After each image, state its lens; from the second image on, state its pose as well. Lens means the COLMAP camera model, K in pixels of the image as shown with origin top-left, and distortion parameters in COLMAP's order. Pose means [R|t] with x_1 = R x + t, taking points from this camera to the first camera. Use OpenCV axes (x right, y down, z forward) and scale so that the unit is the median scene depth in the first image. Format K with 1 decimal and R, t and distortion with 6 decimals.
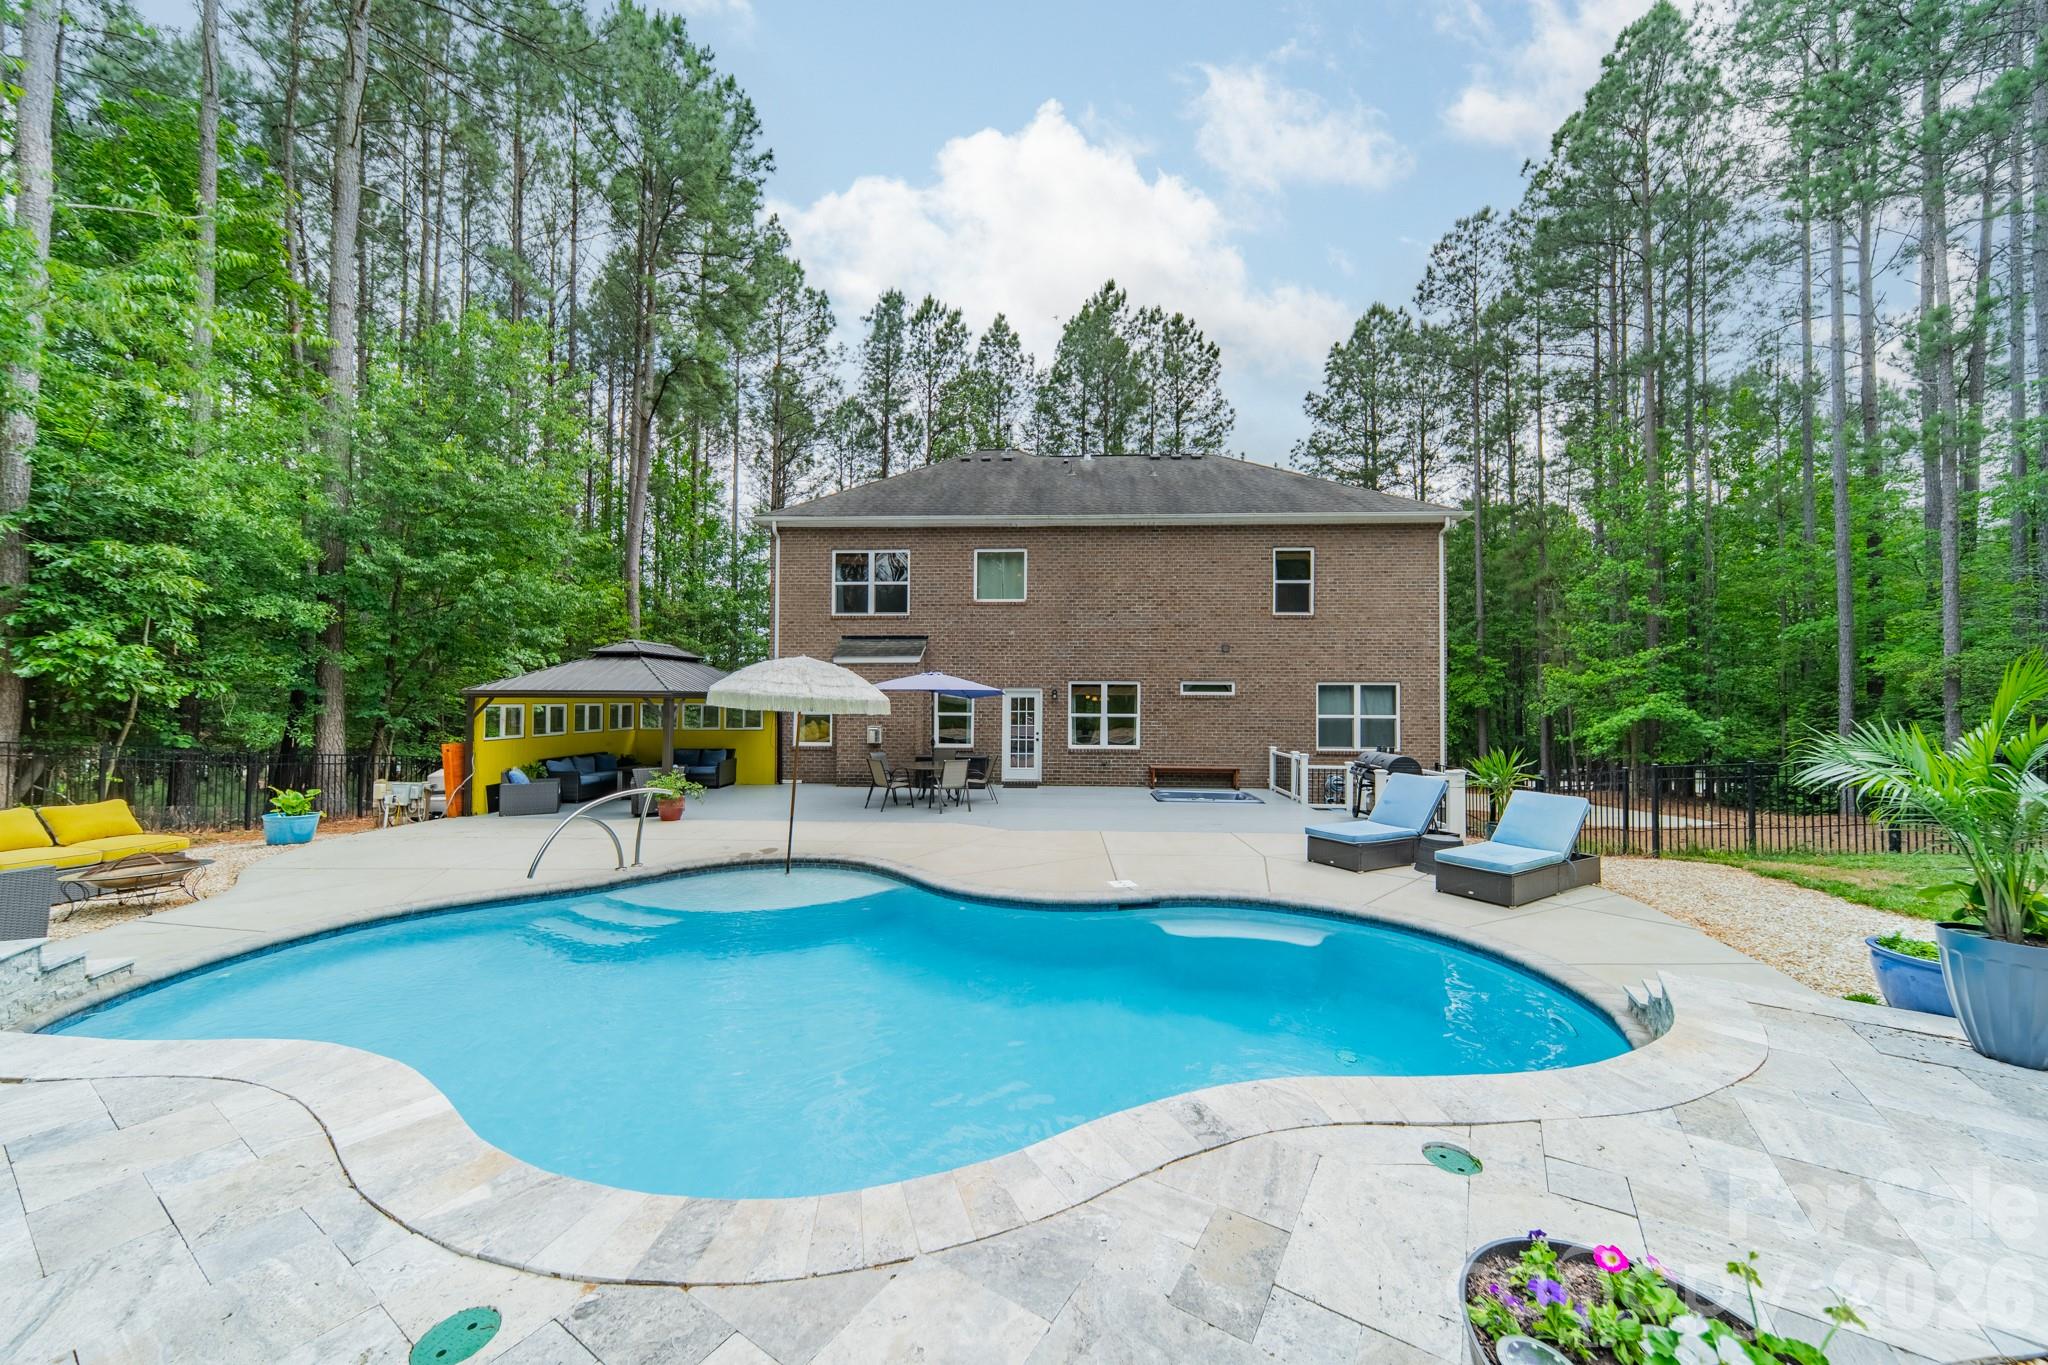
lens RADIAL K [[718.6, 0, 1032.2], [0, 718.6, 681.9], [0, 0, 1]] dist [0.007191, 0.001428]
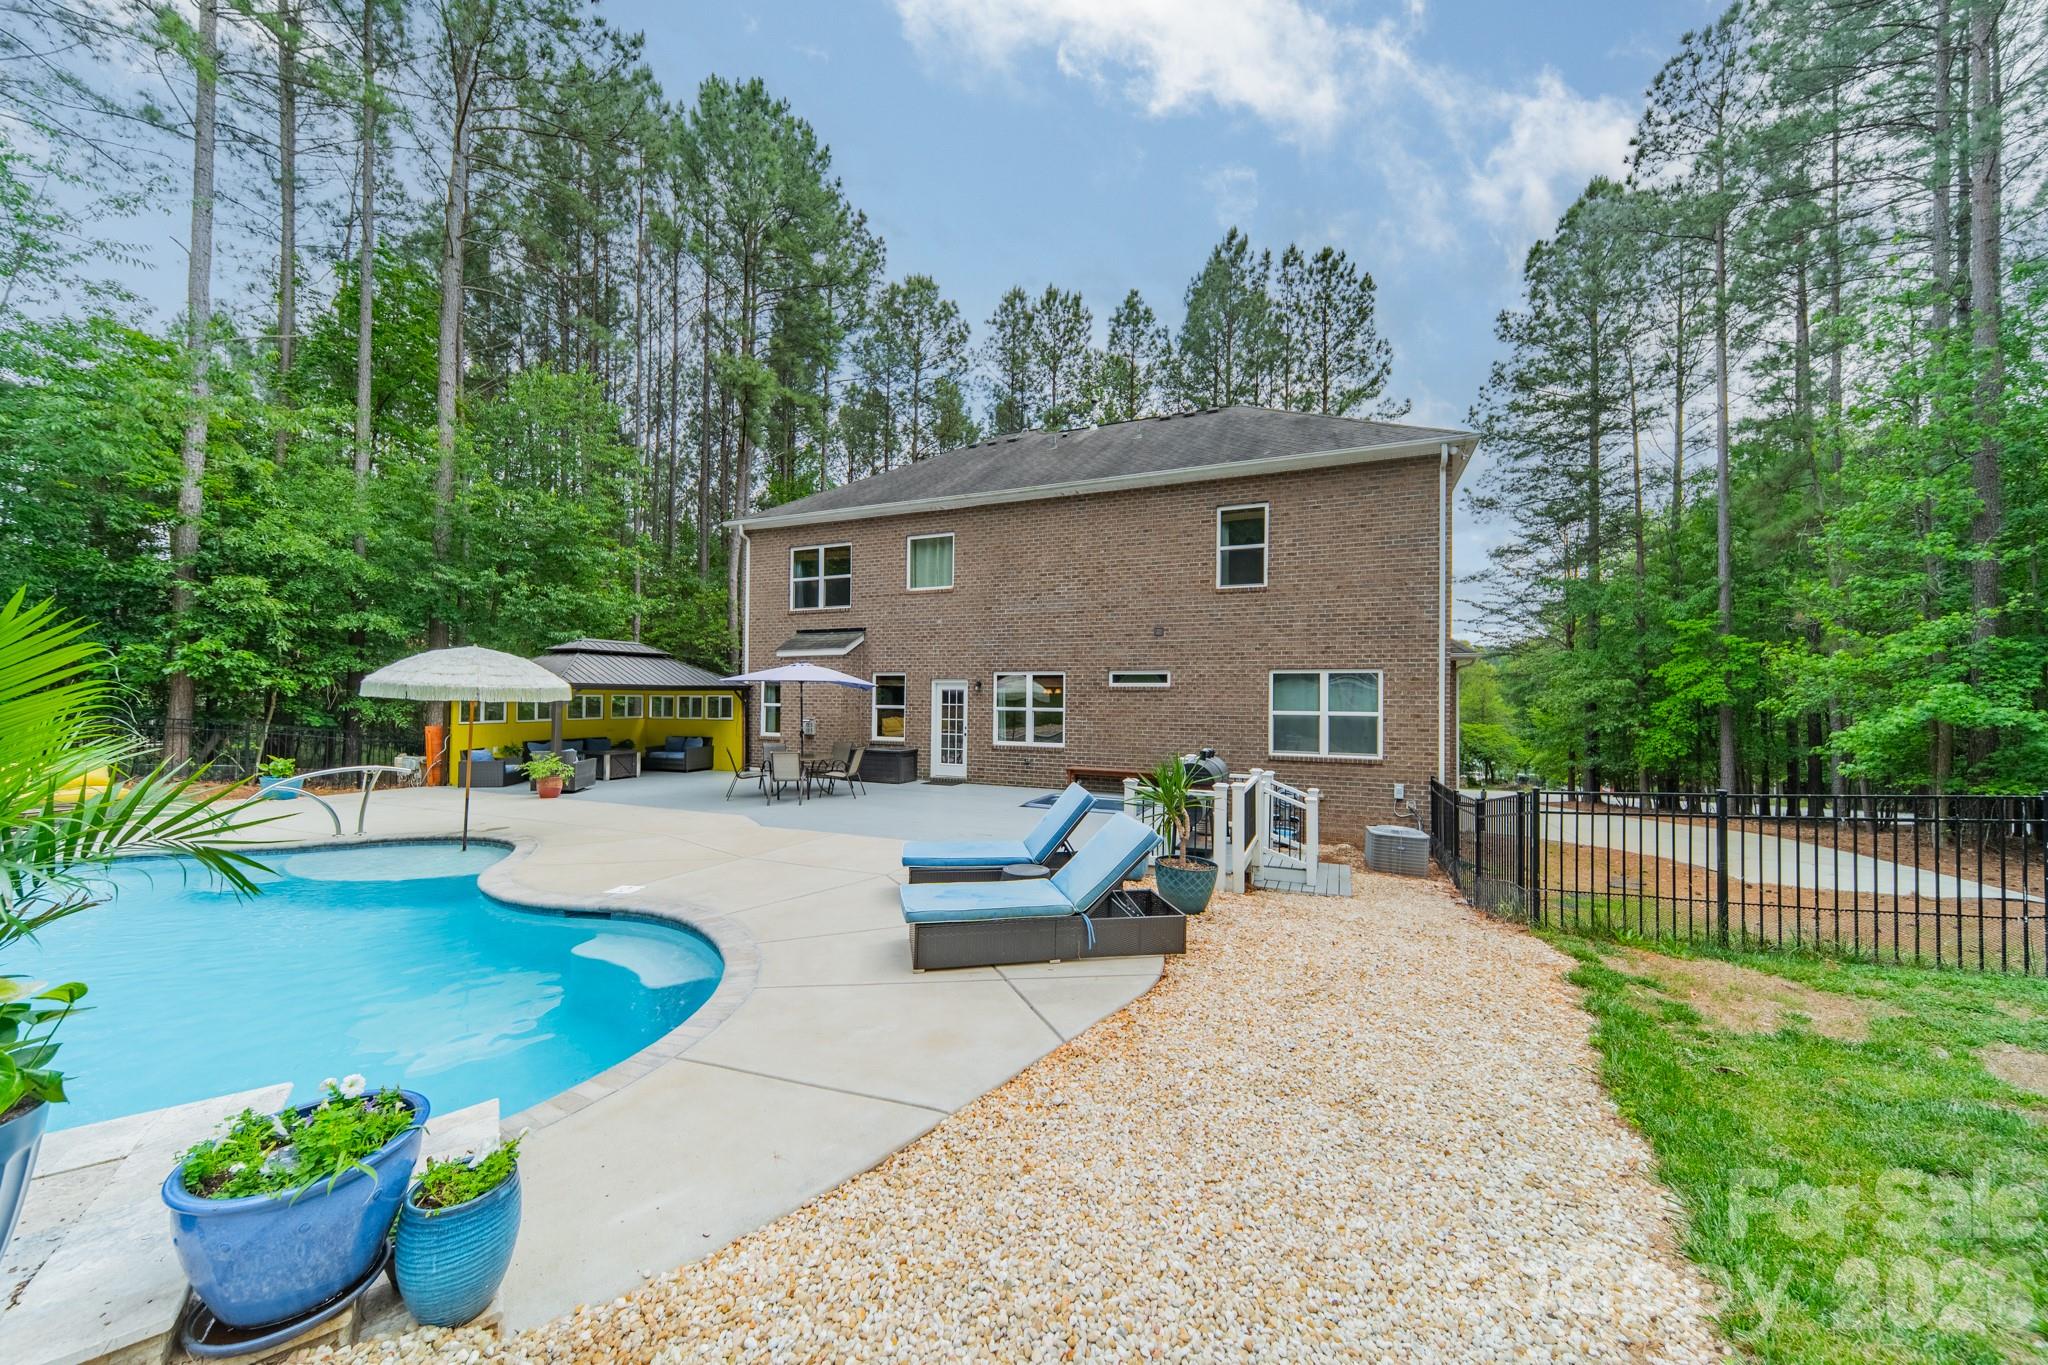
lens RADIAL K [[718.6, 0, 1024.7], [0, 718.6, 682.3], [0, 0, 1]] dist [0.007191, 0.001428]
pose [[0.936633, -0.004848, -0.350279, 0.410190], [0.006566, 0.999972, 0.003717, 0.009077], [0.350251, -0.005781, 0.936638, 0.147299]]
